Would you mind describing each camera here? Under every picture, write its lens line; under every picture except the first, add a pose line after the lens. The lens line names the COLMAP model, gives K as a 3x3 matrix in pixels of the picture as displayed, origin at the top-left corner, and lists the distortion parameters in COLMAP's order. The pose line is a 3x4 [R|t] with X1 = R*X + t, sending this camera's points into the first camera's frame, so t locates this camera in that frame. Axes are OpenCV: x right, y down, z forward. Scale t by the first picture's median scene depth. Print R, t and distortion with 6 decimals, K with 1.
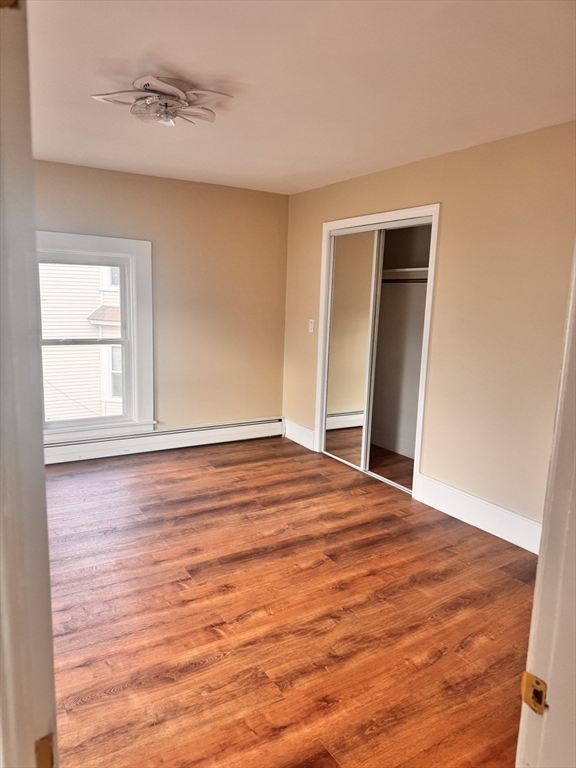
lens RADIAL K [[544.2, 0, 288.0], [0, 544.2, 384.0], [0, 0, 1]] dist [0.041138, -0.040503]
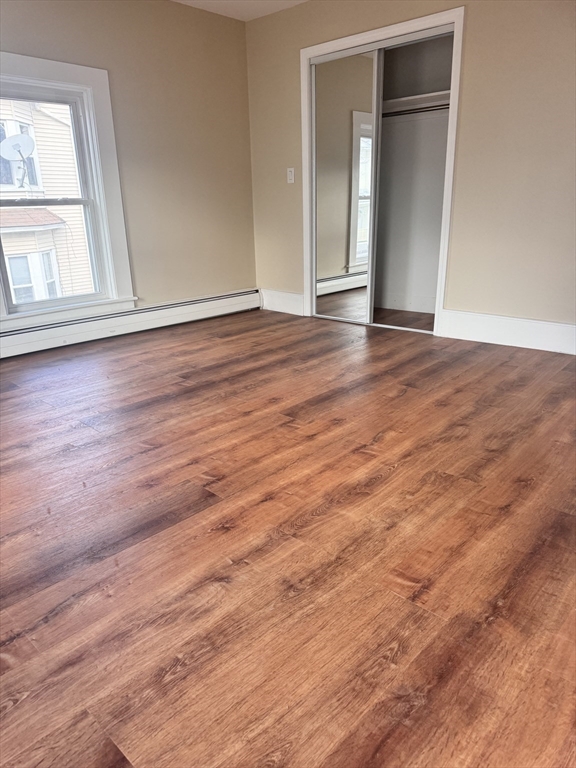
lens RADIAL K [[540.8, 0, 288.0], [0, 540.8, 384.0], [0, 0, 1]] dist [0.120095, -0.175586]
pose [[0.957507, -0.140751, 0.251734, -0.287013], [0.102445, 0.981894, 0.159339, 0.103311], [-0.269603, -0.126779, 0.954590, 0.094471]]
